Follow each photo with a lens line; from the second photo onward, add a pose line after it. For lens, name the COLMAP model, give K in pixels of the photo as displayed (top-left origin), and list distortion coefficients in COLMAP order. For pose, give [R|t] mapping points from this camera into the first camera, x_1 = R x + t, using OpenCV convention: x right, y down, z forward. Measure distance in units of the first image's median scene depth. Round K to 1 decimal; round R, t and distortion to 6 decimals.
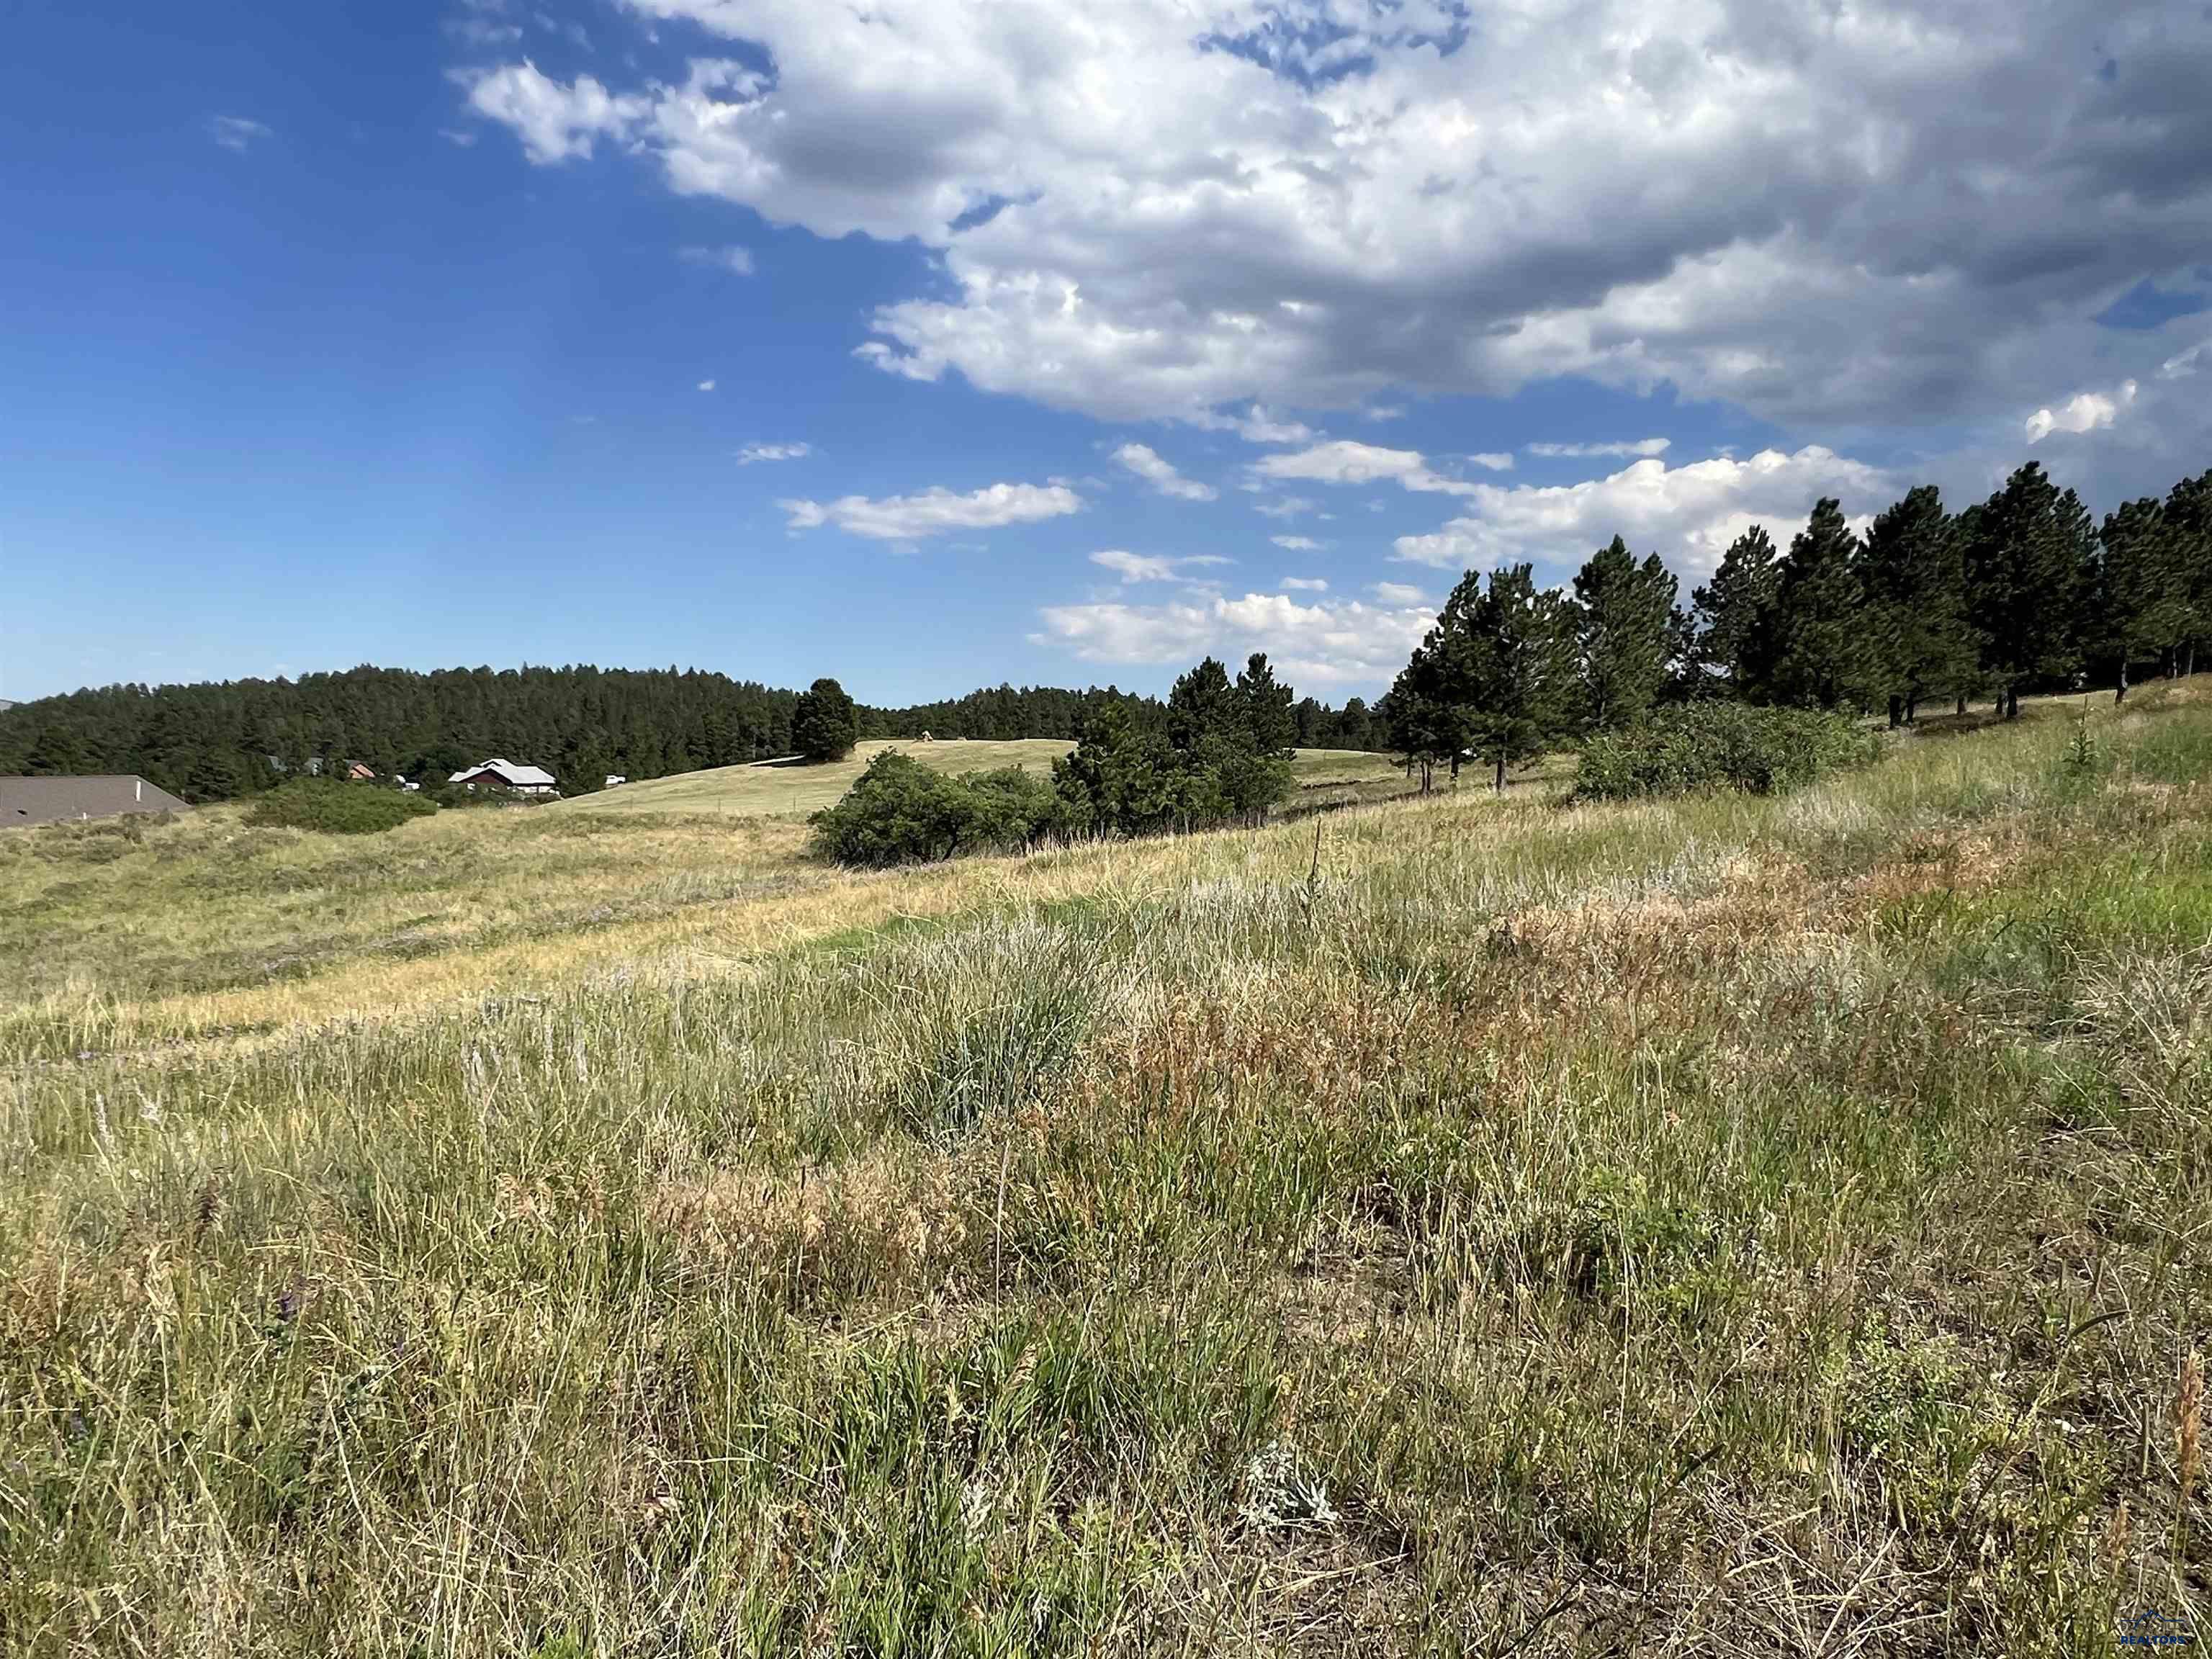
lens RADIAL K [[1358.7, 0, 1115.1], [0, 1358.7, 851.1], [0, 0, 1]] dist [-0.018442, 0.003114]
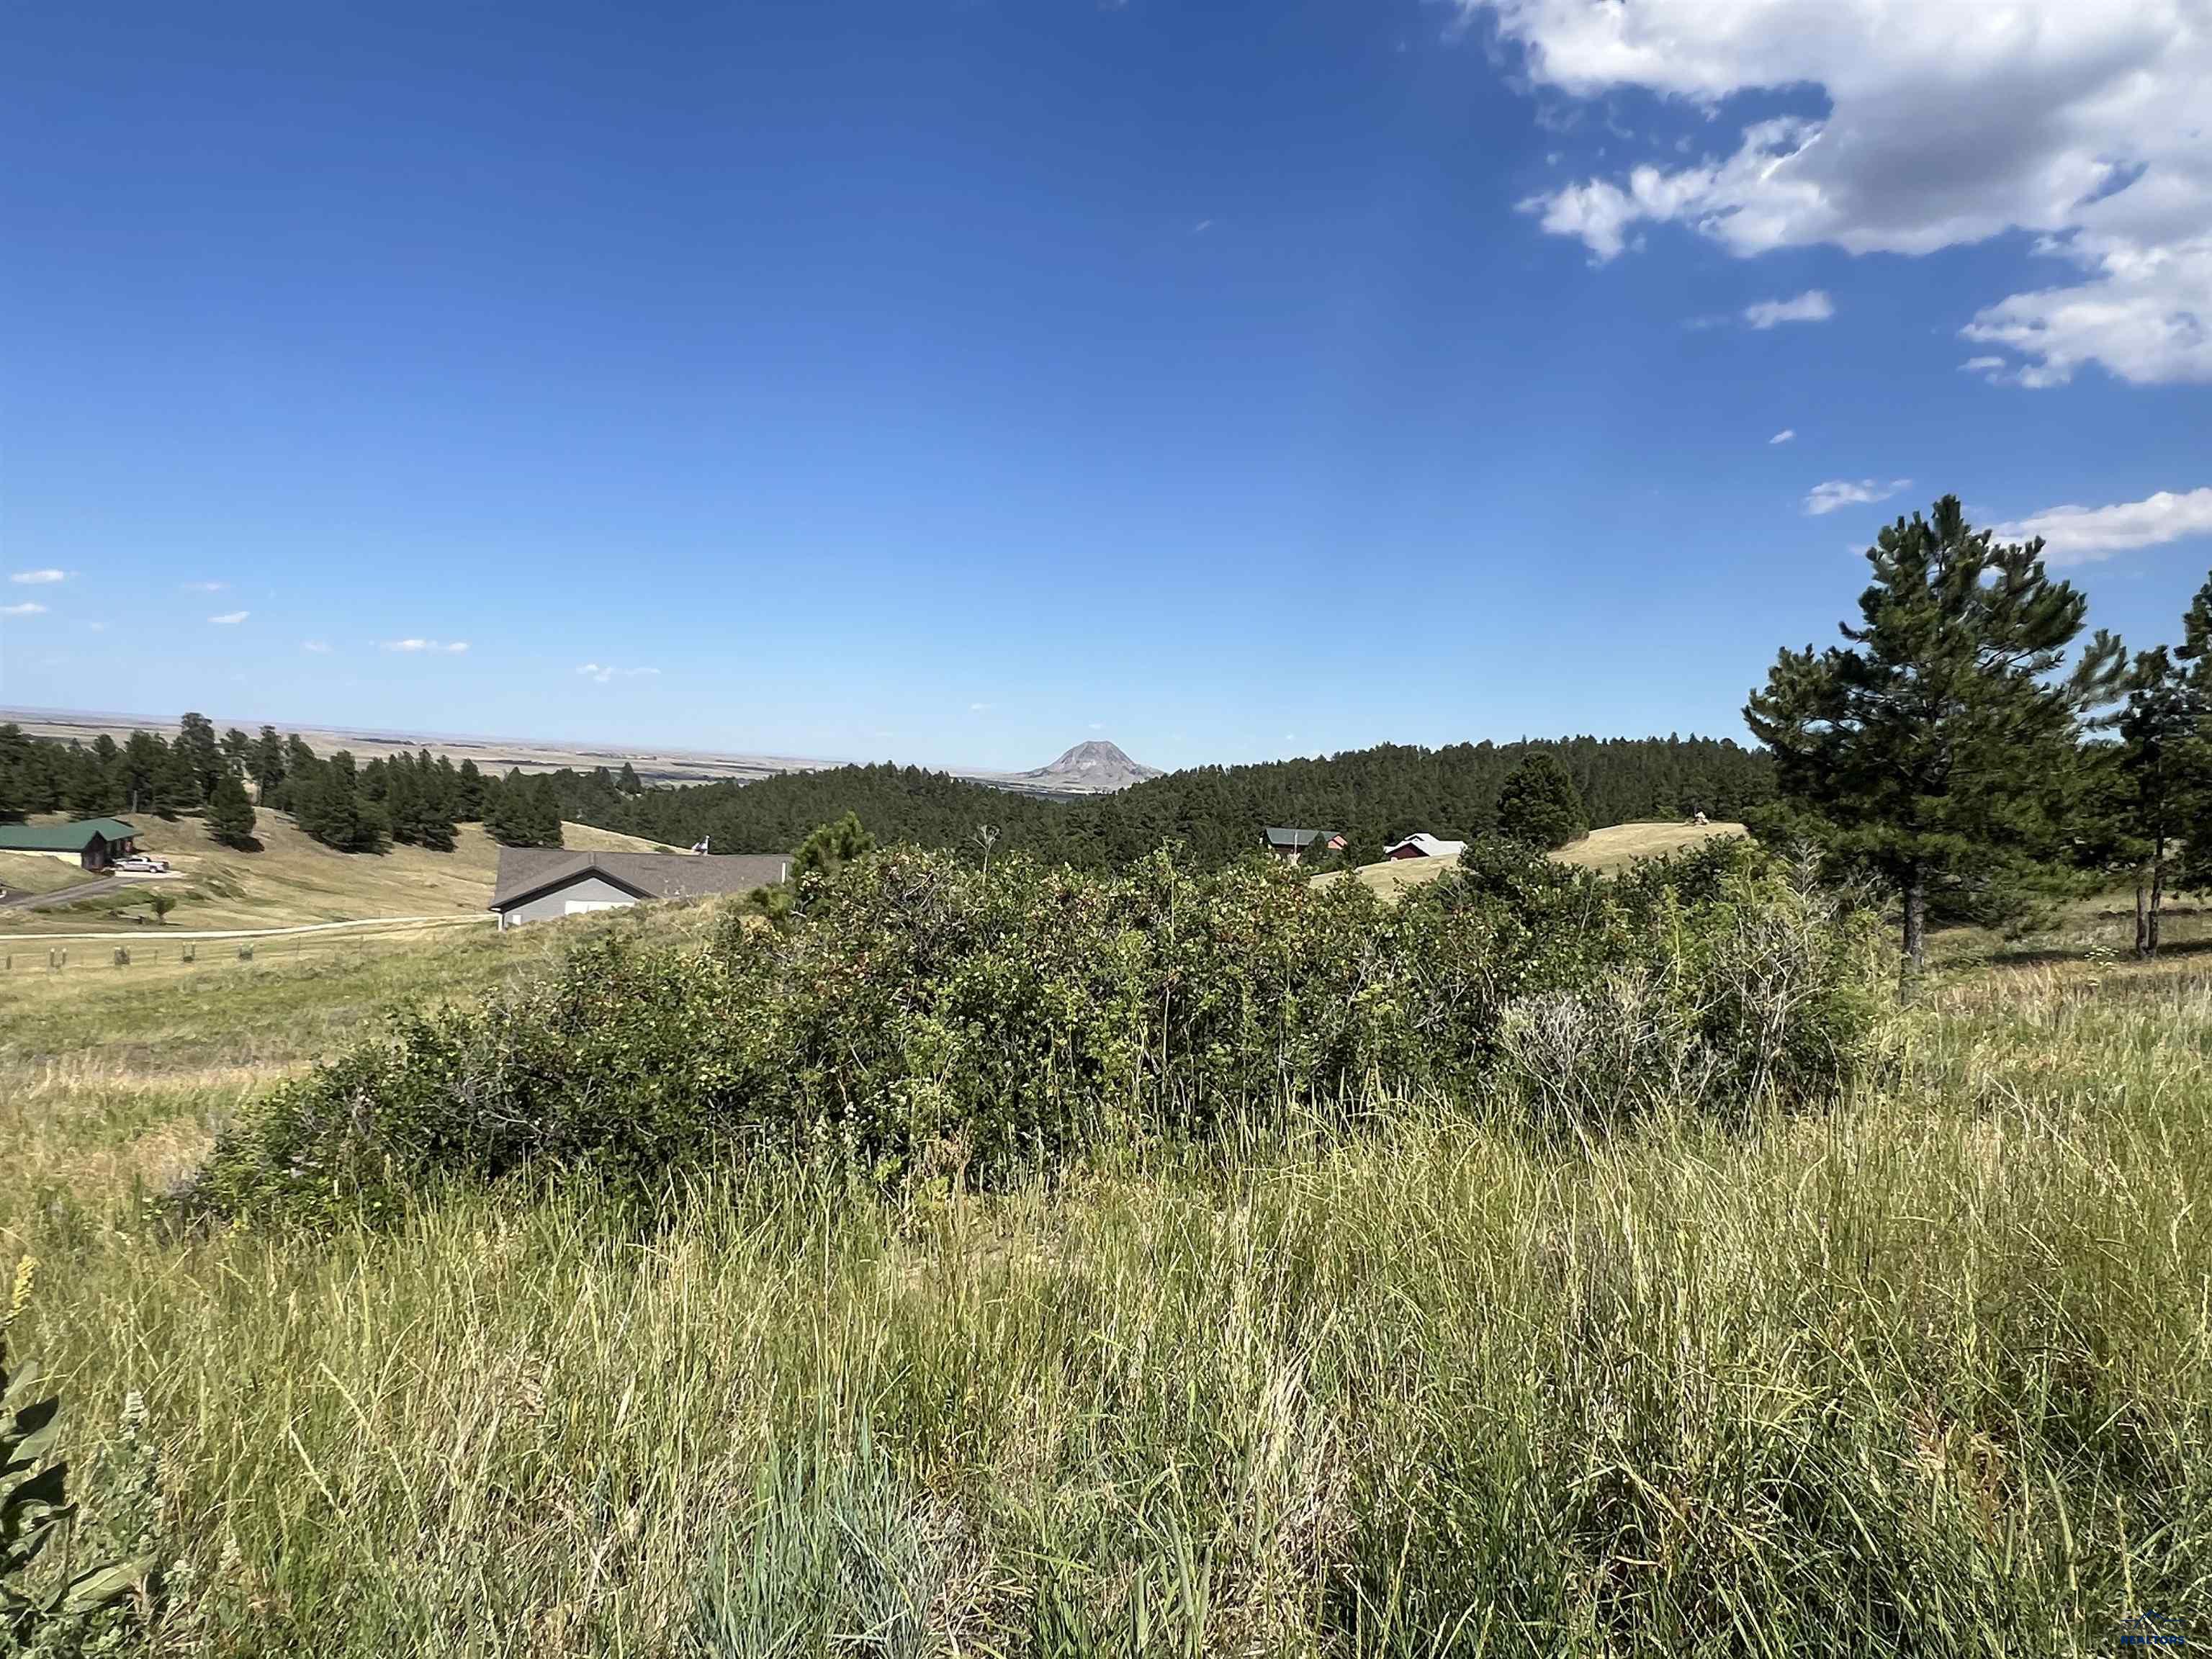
lens RADIAL K [[1358.7, 0, 1111.8], [0, 1358.7, 776.0], [0, 0, 1]] dist [-0.018442, 0.003114]
pose [[0.723596, -0.017822, -0.689994, 0.104455], [-0.054656, 0.995048, -0.083018, -0.016701], [0.688057, 0.097784, 0.719038, 0.121267]]
